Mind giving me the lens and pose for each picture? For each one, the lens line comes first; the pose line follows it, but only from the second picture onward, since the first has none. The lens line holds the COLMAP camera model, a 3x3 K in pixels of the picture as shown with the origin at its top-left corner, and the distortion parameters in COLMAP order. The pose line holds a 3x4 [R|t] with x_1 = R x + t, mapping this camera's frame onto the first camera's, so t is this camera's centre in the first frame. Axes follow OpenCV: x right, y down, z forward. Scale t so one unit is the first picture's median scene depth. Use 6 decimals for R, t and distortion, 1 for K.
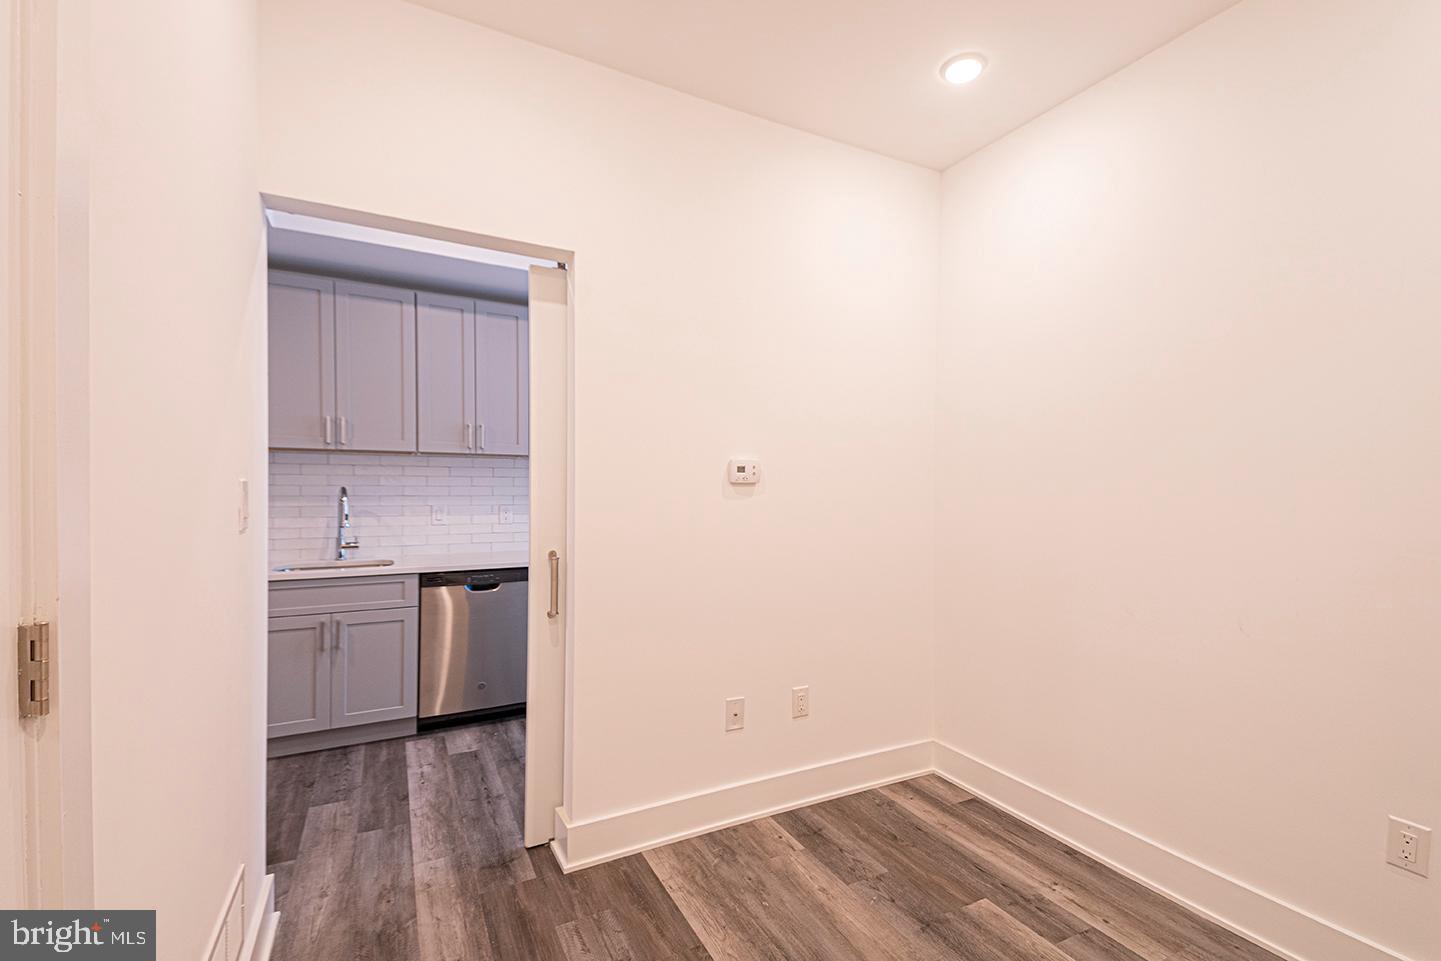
lens RADIAL K [[641.3, 0, 729.1], [0, 641.3, 466.6], [0, 0, 1]] dist [0.005834, -0.004156]
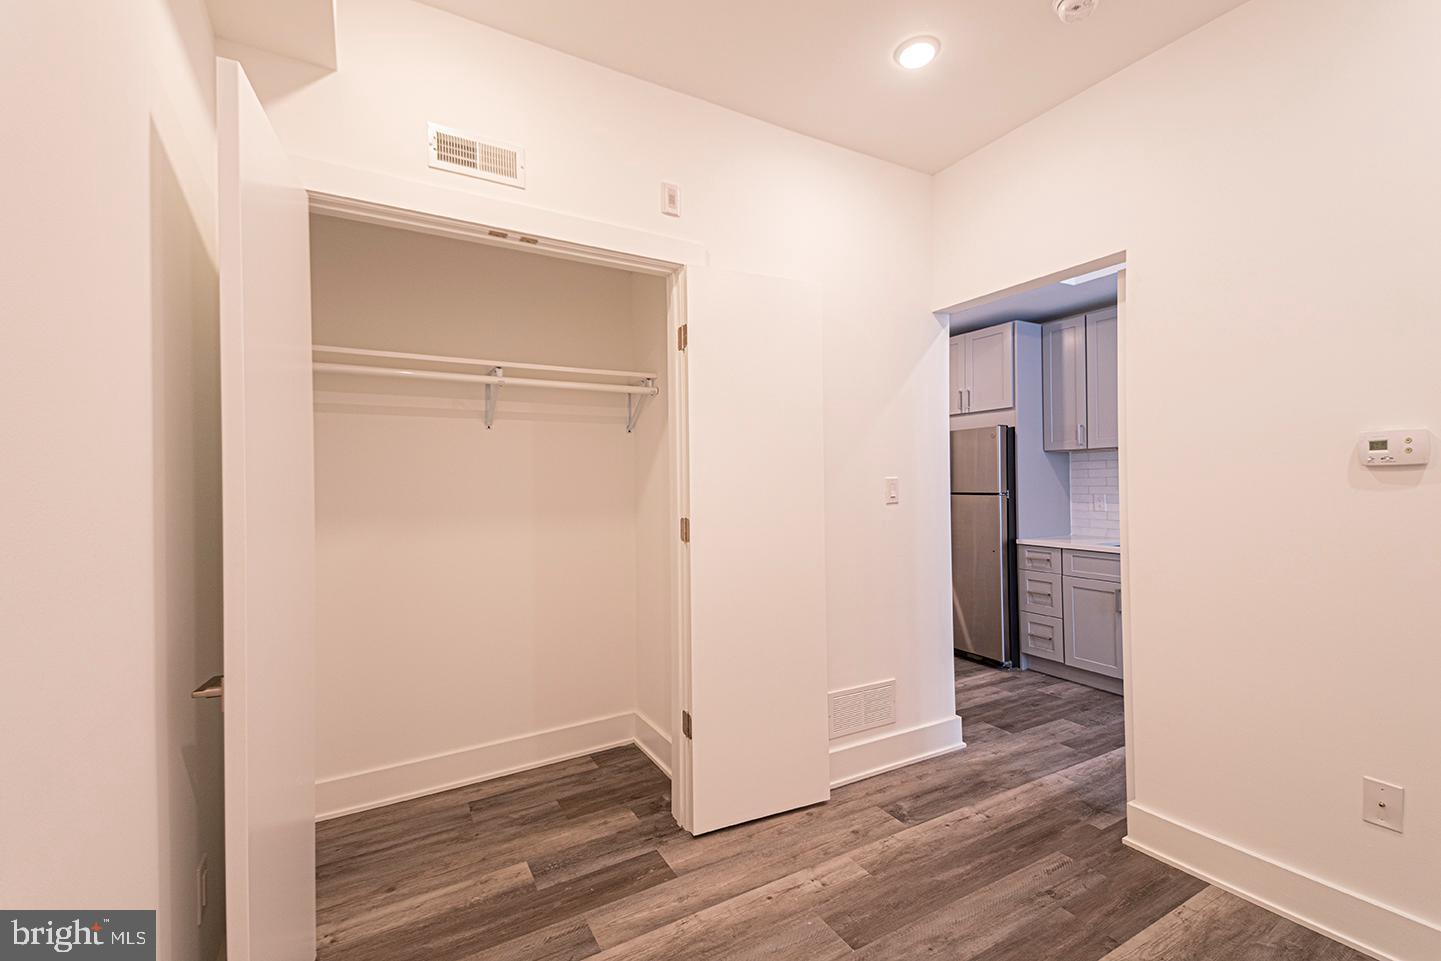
lens RADIAL K [[641.3, 0, 731.2], [0, 641.3, 488.2], [0, 0, 1]] dist [0.005834, -0.004156]
pose [[0.018261, 0.000665, -0.999833, 0.740913], [0.041539, 0.999136, 0.001423, 0.022079], [0.998970, -0.041558, 0.018218, 0.339689]]
